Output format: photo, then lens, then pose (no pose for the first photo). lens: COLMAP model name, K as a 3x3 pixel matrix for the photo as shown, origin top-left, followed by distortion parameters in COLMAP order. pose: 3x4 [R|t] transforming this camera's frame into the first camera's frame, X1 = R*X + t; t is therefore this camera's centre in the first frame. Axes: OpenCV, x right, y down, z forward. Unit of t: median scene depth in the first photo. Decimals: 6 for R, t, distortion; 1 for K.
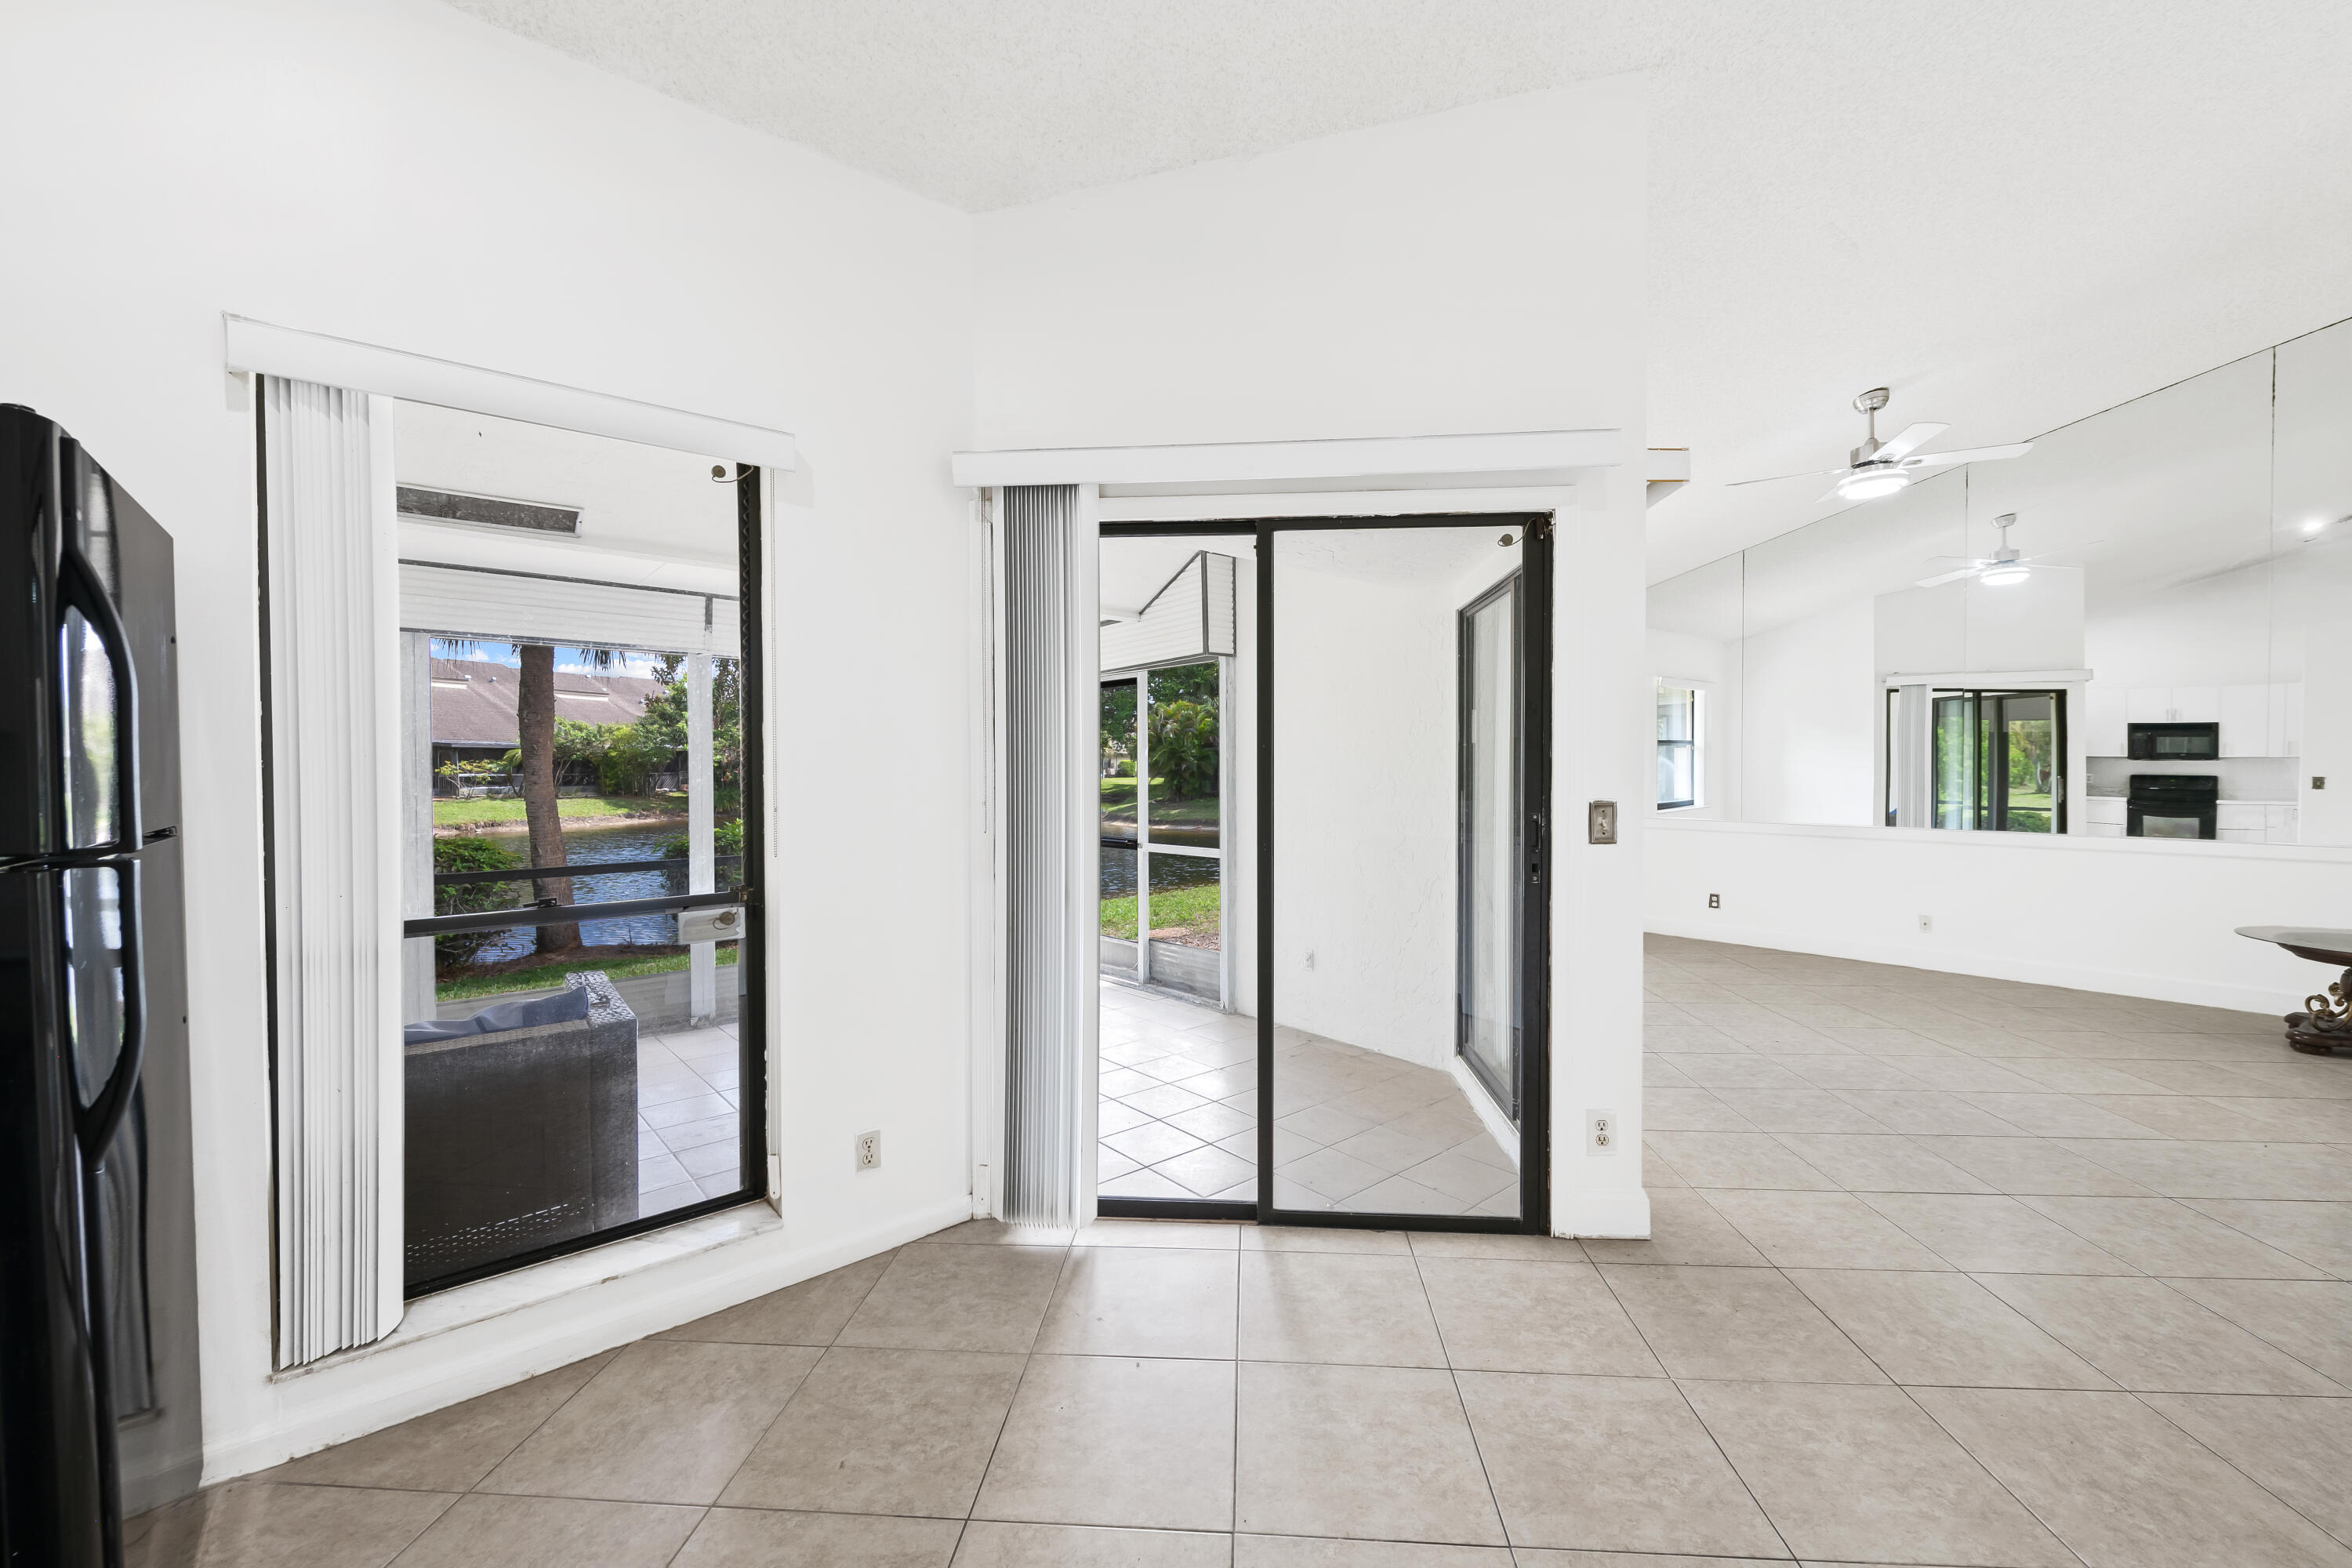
lens RADIAL K [[931.6, 0, 1190.5], [0, 931.6, 781.4], [0, 0, 1]] dist [0.002314, -0.002945]
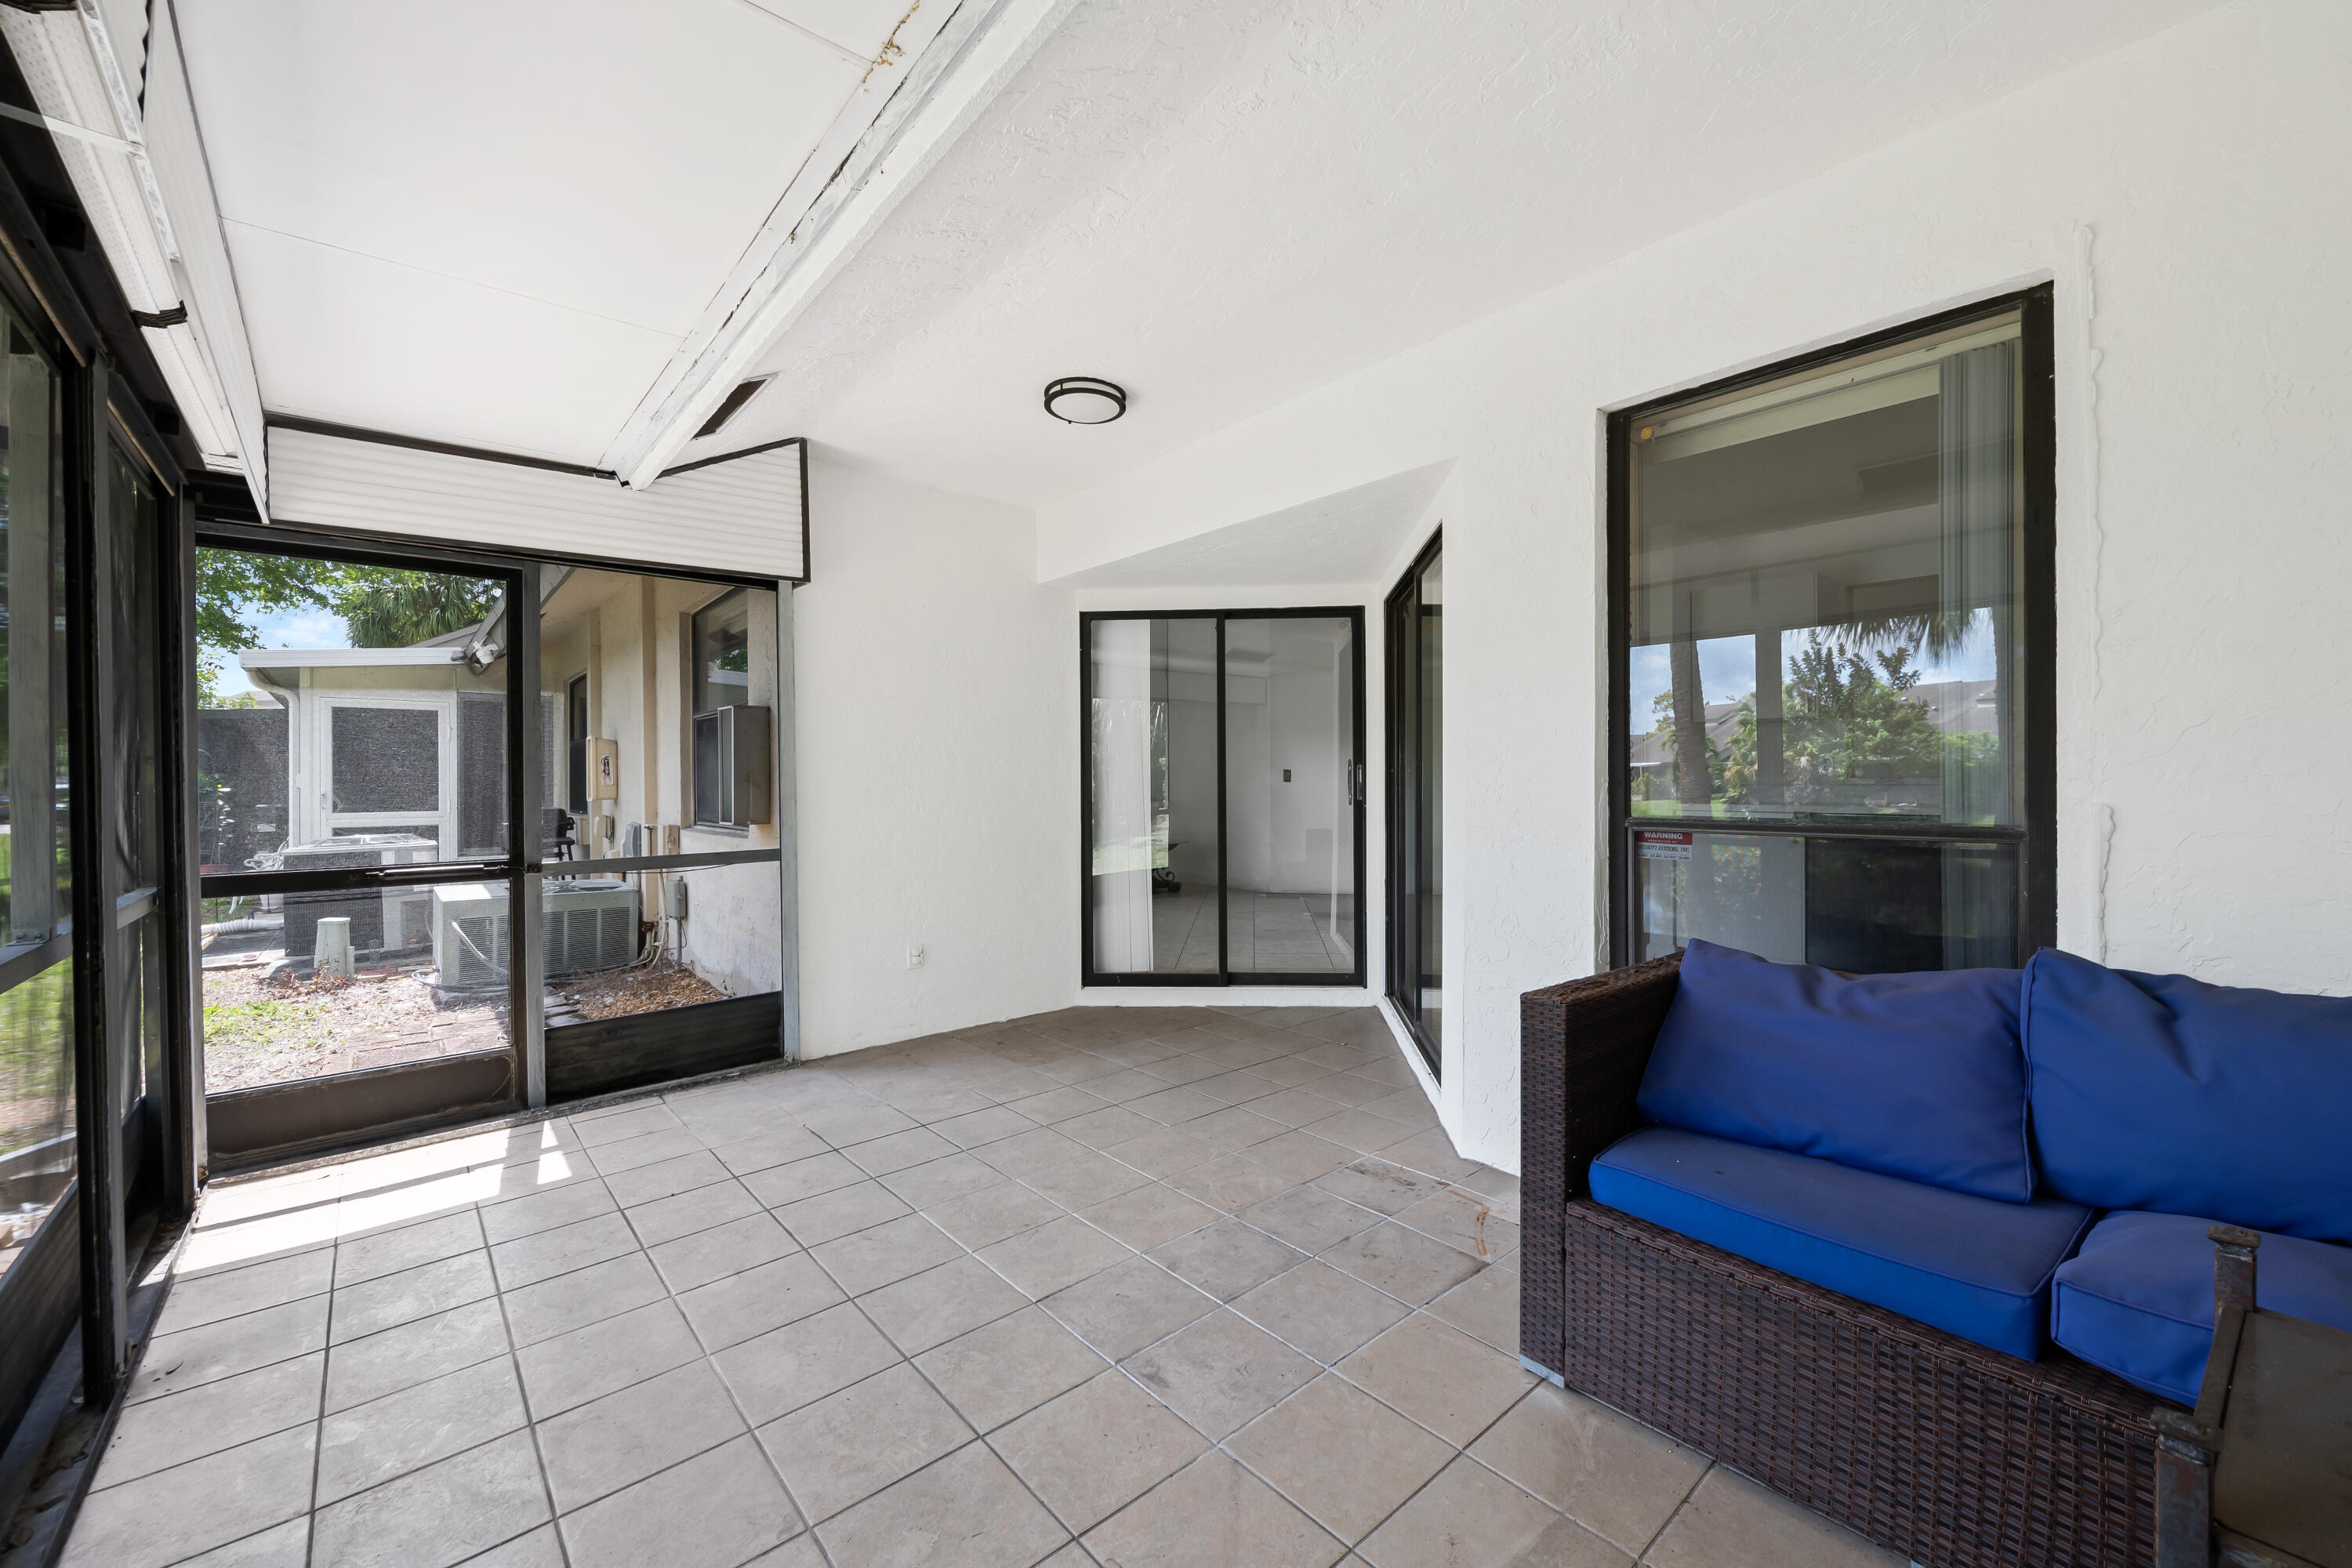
lens RADIAL K [[931.6, 0, 1197.8], [0, 931.6, 779.4], [0, 0, 1]] dist [0.002314, -0.002945]
pose [[-0.007711, 0.005518, 0.999955, -1.396962], [0.022971, 0.999722, -0.005339, 0.061994], [-0.999706, 0.022929, -0.007836, 1.349005]]
